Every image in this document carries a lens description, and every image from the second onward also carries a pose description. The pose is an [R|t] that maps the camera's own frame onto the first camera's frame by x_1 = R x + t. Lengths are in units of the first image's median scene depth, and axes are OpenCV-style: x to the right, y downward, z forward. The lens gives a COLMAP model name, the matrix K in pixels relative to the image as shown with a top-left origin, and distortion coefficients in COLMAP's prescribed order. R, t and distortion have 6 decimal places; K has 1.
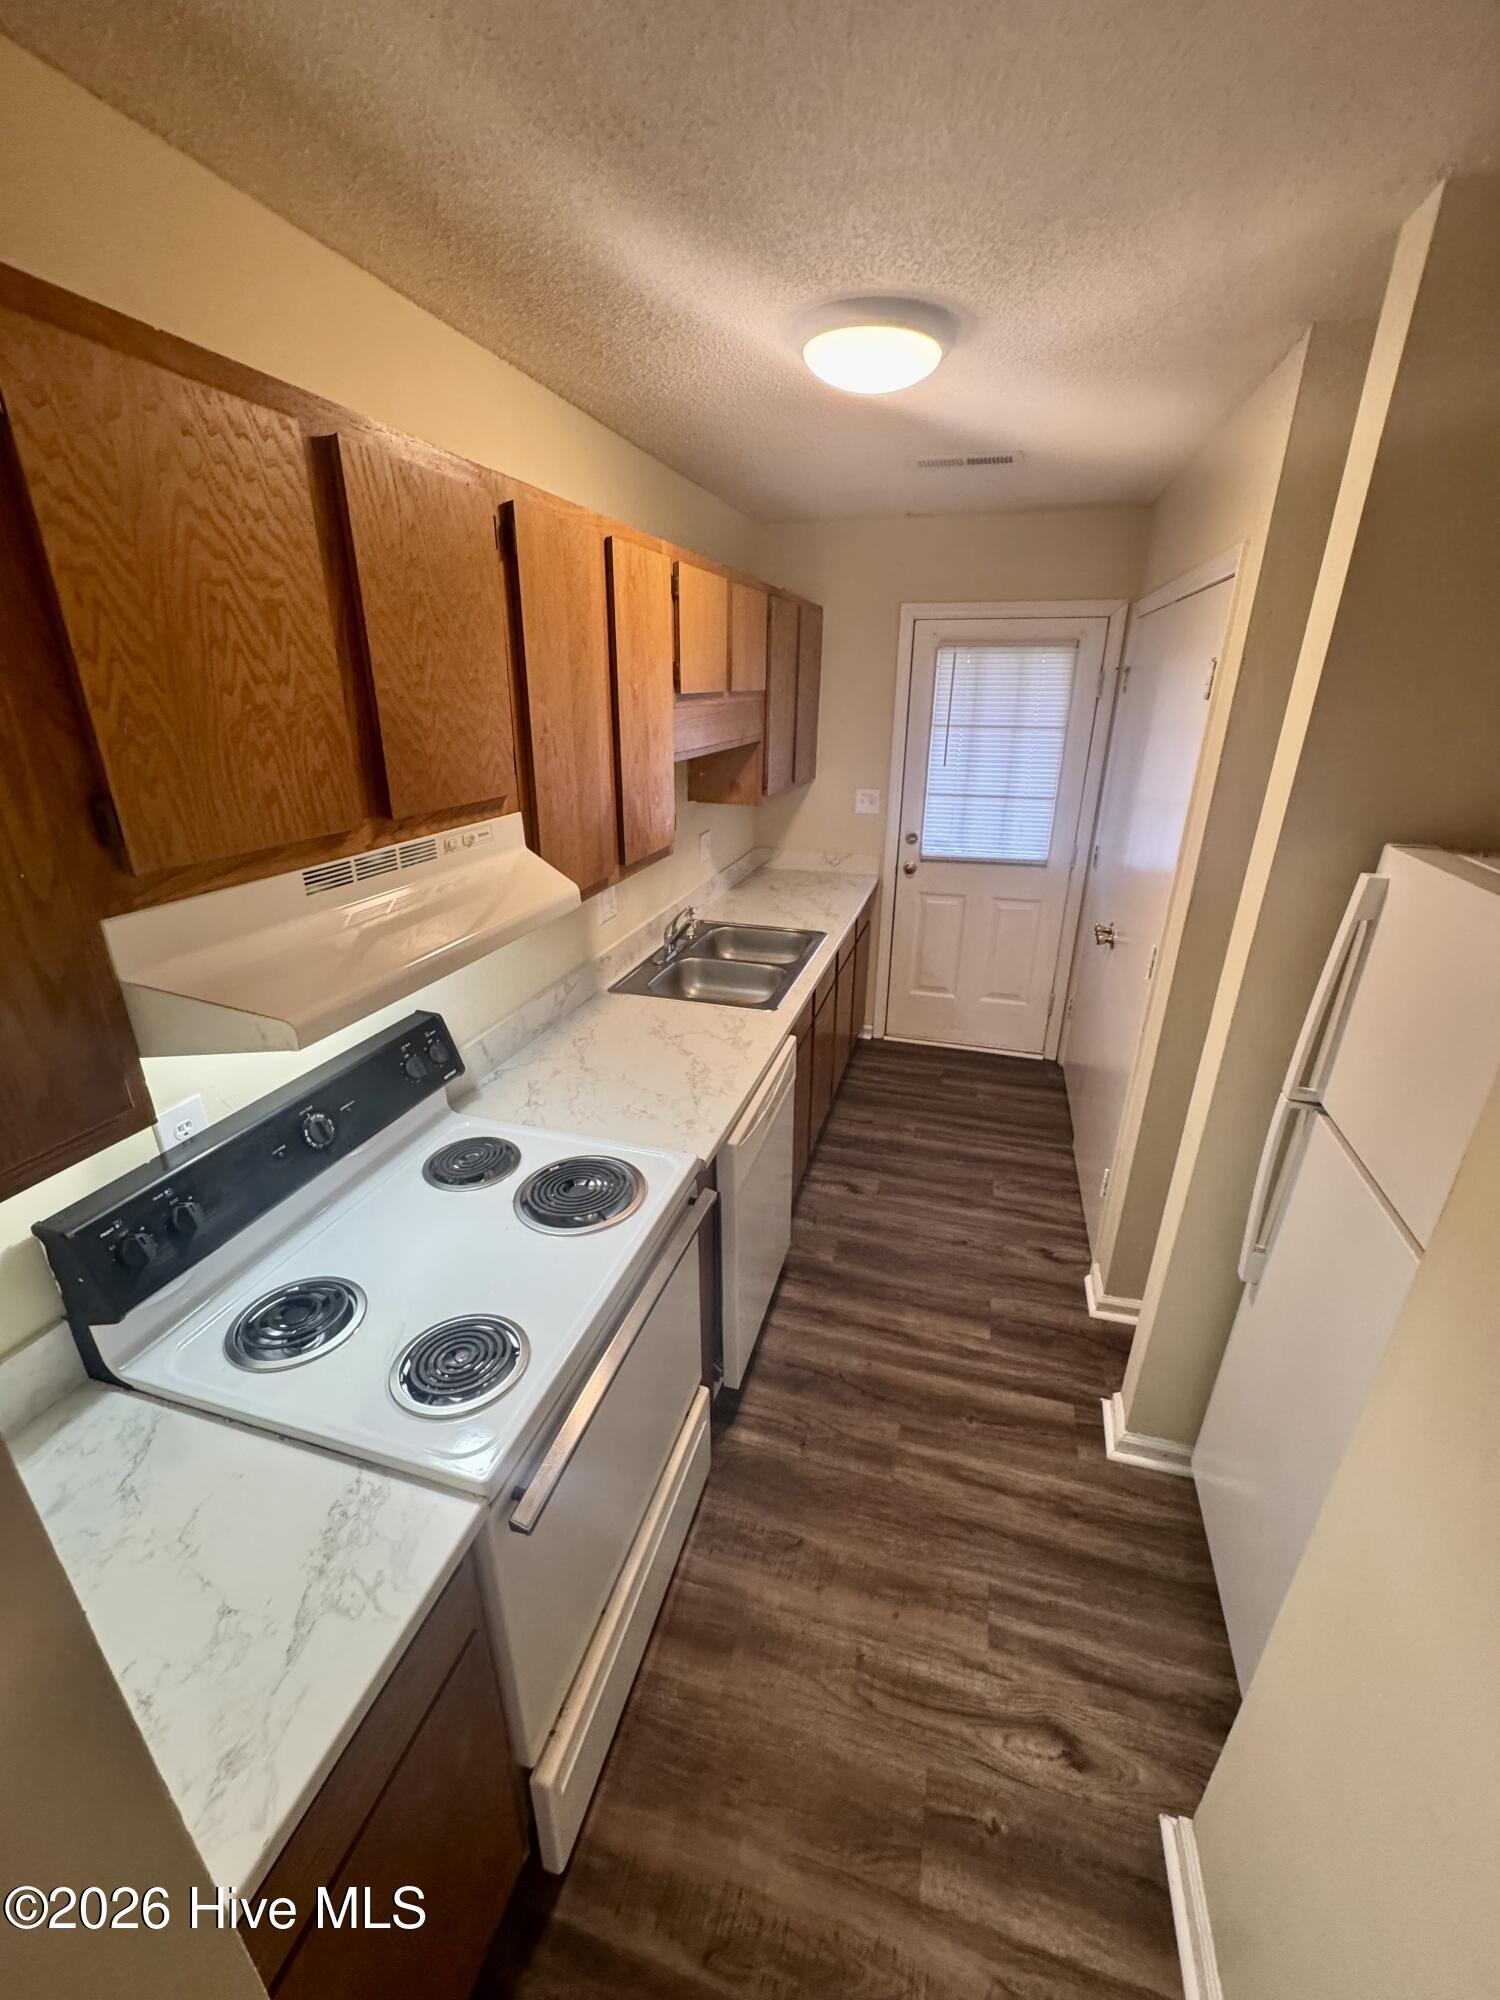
lens RADIAL K [[799.6, 0, 756.1], [0, 799.6, 1003.6], [0, 0, 1]] dist [-0.002378, 0.000369]
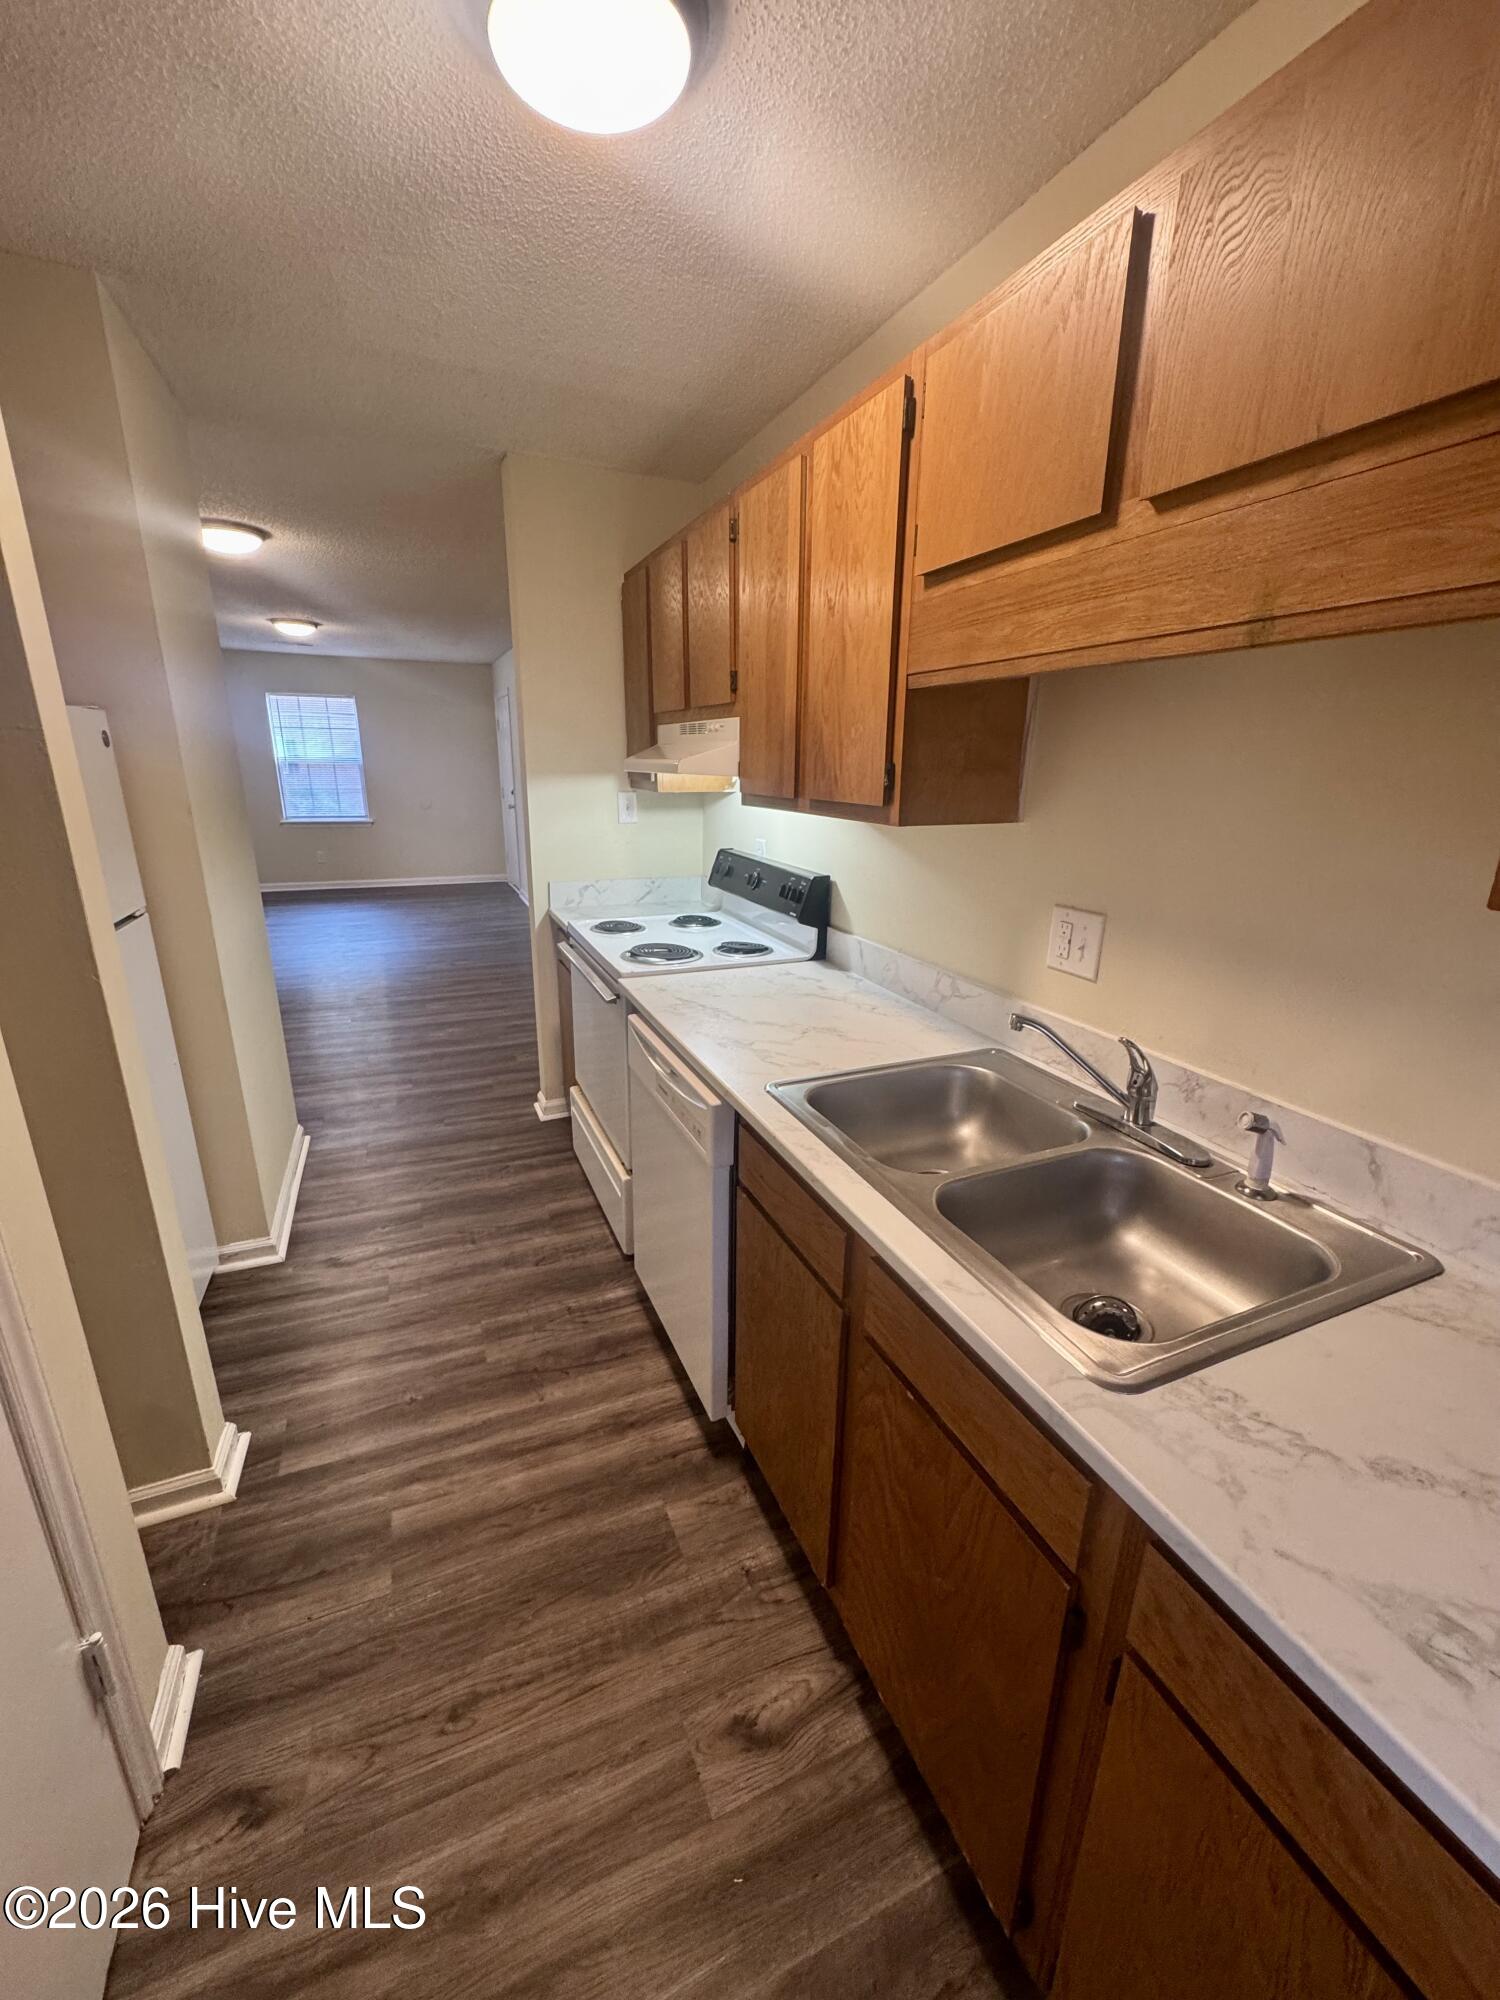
lens RADIAL K [[799.6, 0, 749.6], [0, 799.6, 1003.6], [0, 0, 1]] dist [-0.002378, 0.000369]
pose [[-0.775250, 0.161020, -0.610786, 0.472844], [-0.259544, 0.800358, 0.540428, -0.442437], [0.575868, 0.577493, -0.578686, 1.553088]]
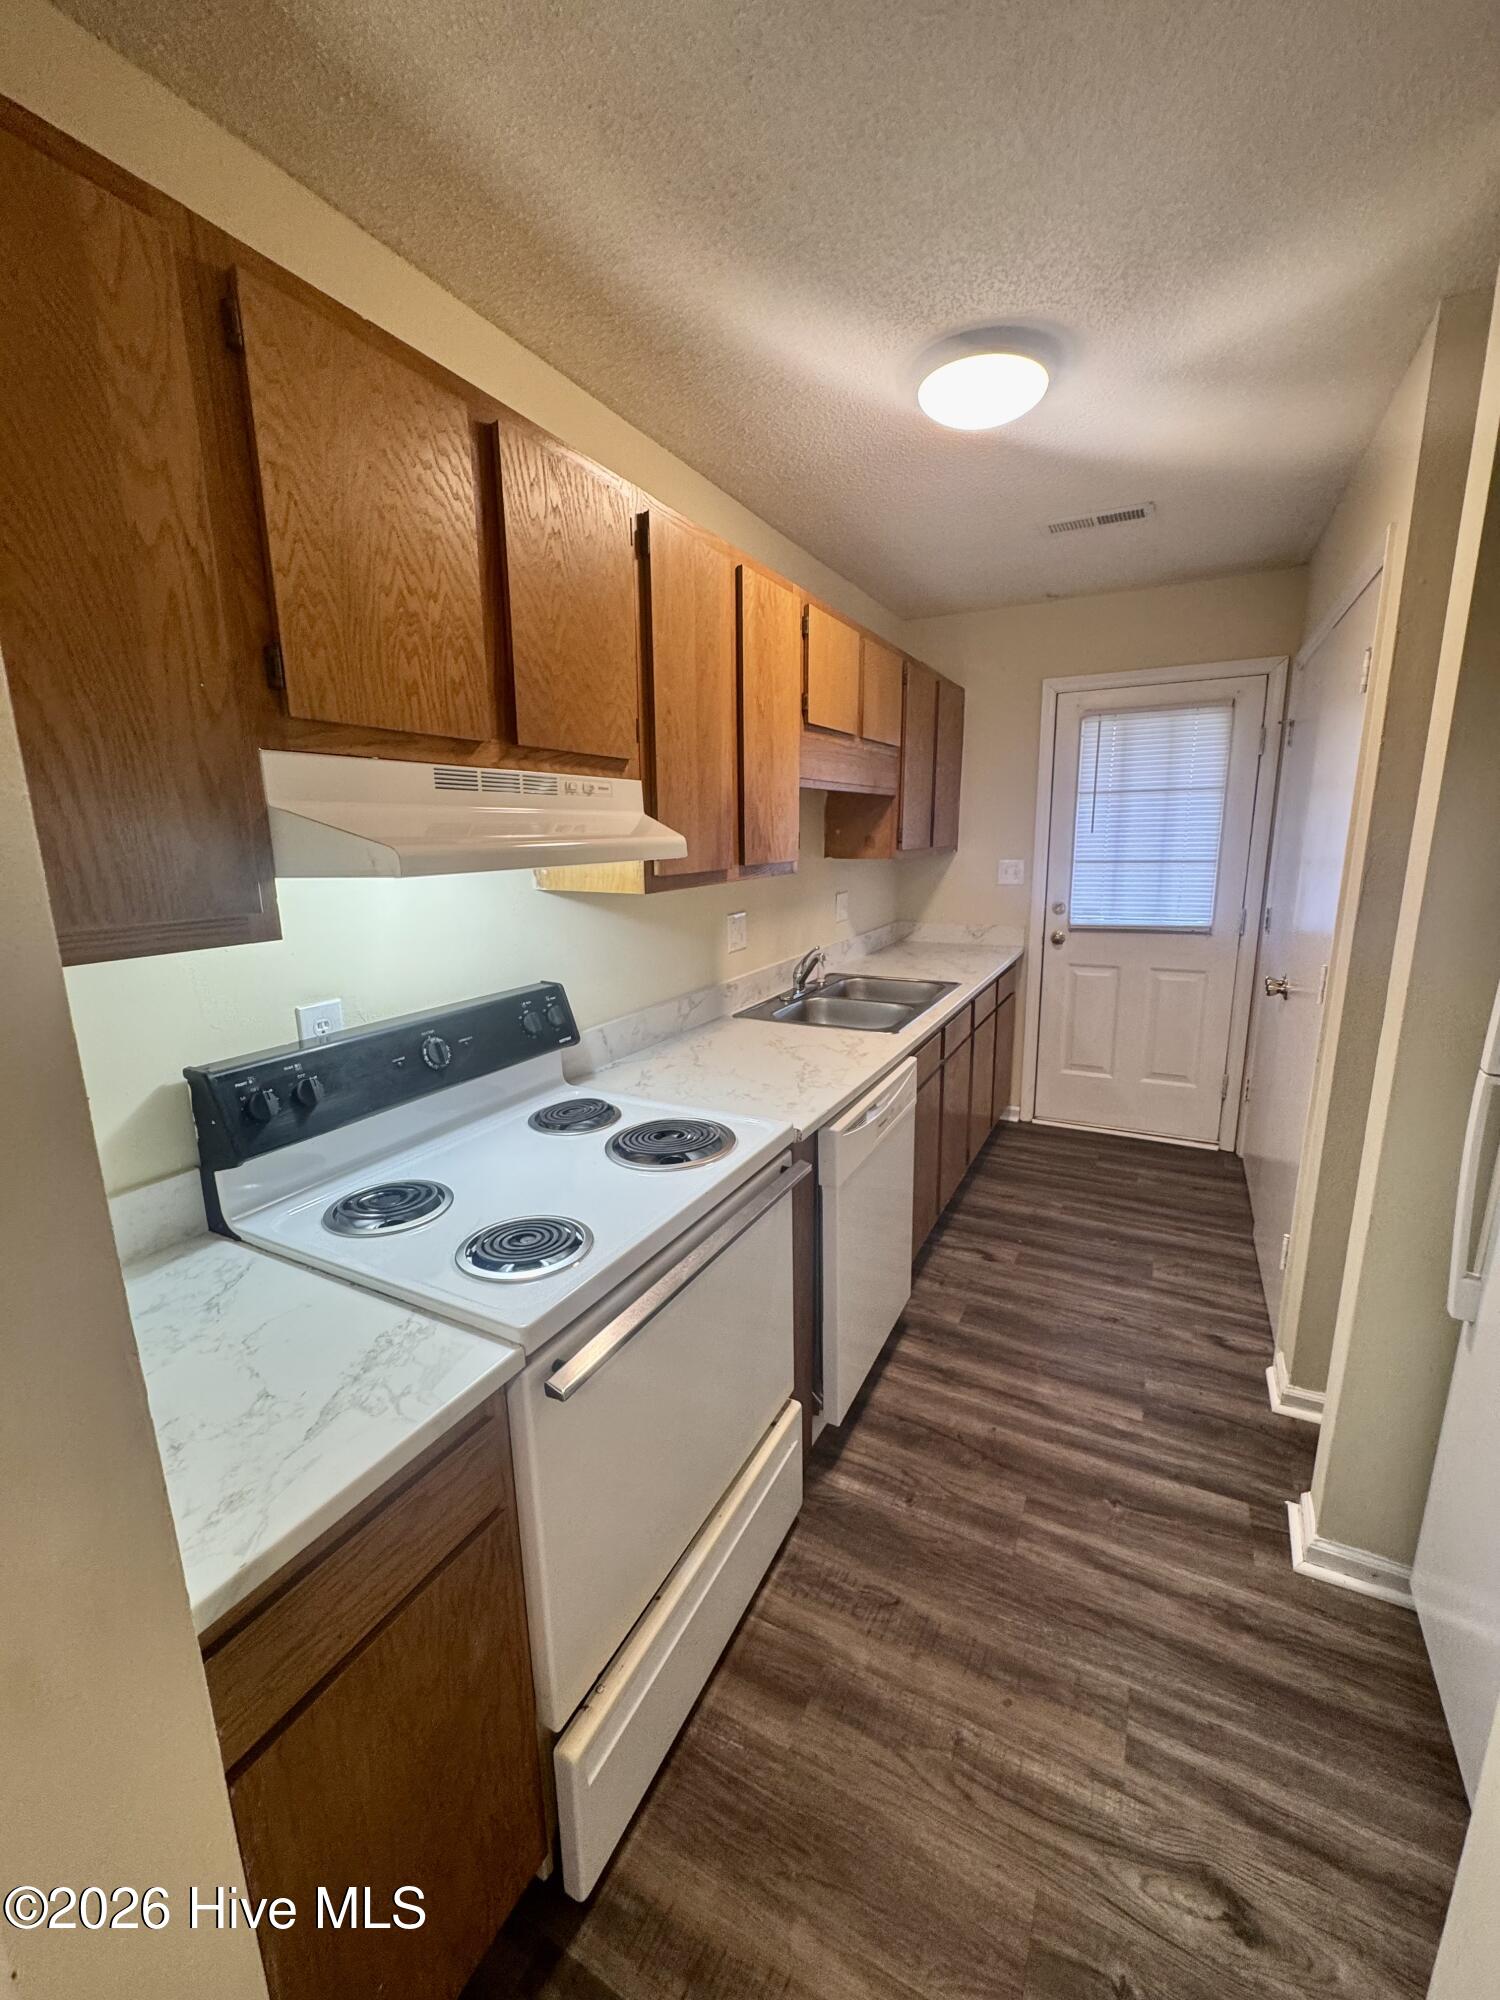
lens RADIAL K [[799.6, 0, 755.5], [0, 799.6, 1003.1], [0, 0, 1]] dist [-0.002378, 0.000369]
pose [[0.979370, 0.017875, -0.201282, 0.060437], [-0.051923, 0.984896, -0.165177, 0.167636], [0.195289, 0.172220, 0.965506, 0.021320]]
